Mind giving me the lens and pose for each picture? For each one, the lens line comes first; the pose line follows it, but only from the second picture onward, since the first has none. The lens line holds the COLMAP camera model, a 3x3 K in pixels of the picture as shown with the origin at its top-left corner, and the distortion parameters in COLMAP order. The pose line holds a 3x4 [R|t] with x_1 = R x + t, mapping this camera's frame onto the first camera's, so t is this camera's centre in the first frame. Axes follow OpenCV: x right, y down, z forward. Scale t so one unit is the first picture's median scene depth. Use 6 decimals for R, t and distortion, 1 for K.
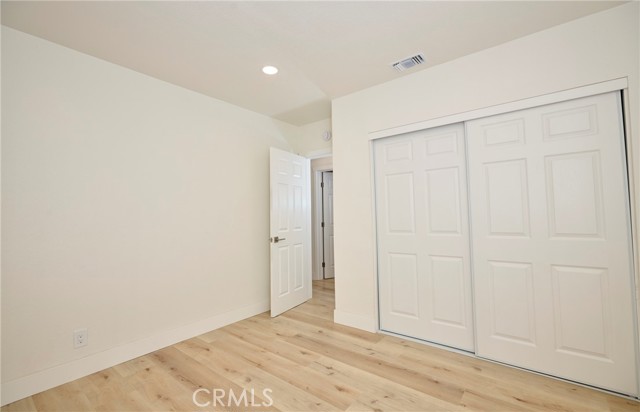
lens RADIAL K [[280.4, 0, 317.9], [0, 280.4, 203.6], [0, 0, 1]] dist [-0.000292, -0.000143]
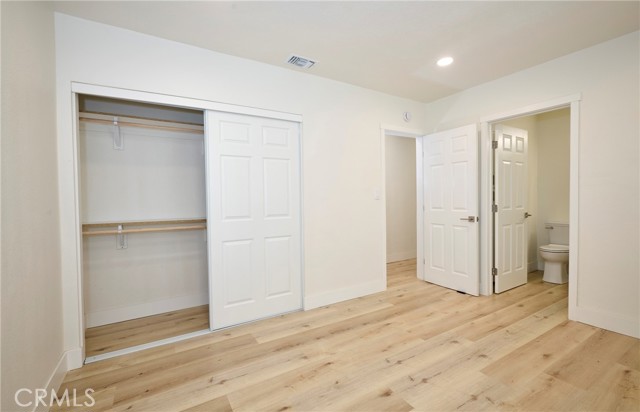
lens RADIAL K [[280.4, 0, 317.9], [0, 280.4, 203.6], [0, 0, 1]] dist [-0.000292, -0.000143]
pose [[0.362635, -0.003907, 0.931923, -1.045143], [-0.036996, 0.999143, 0.018584, 0.053234], [-0.931197, -0.041216, 0.362179, 0.877334]]
